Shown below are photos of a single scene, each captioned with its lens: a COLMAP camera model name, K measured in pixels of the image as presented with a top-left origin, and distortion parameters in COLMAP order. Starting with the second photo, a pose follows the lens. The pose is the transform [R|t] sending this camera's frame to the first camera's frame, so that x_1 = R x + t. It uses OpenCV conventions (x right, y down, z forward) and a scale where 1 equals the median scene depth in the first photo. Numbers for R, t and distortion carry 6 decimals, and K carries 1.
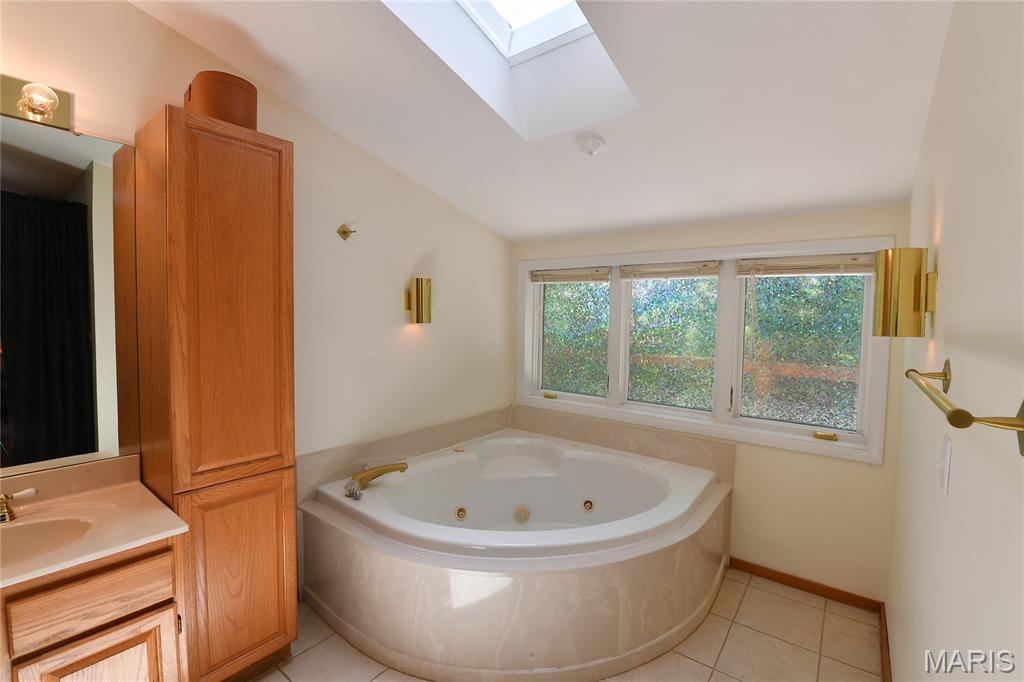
lens RADIAL K [[408.6, 0, 510.9], [0, 408.6, 342.2], [0, 0, 1]] dist [-0.019255, -0.000965]
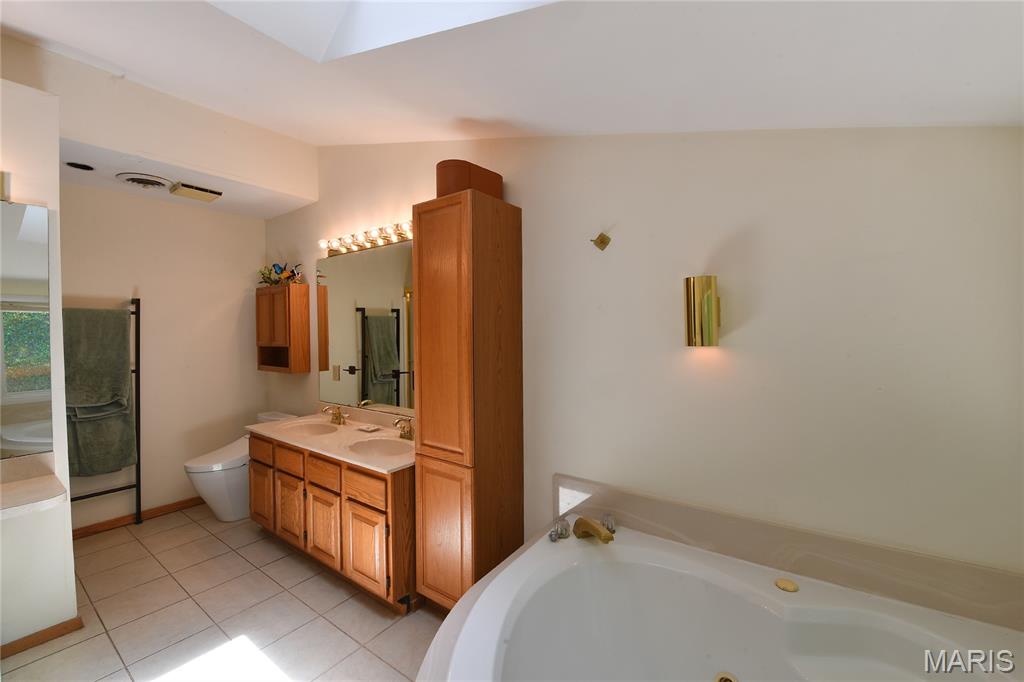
lens RADIAL K [[408.6, 0, 510.9], [0, 408.6, 342.2], [0, 0, 1]] dist [-0.019255, -0.000965]
pose [[0.081466, 0.010814, -0.996617, 0.639792], [-0.053872, 0.998527, 0.006431, -0.065411], [0.995219, 0.053166, 0.081929, 1.028490]]
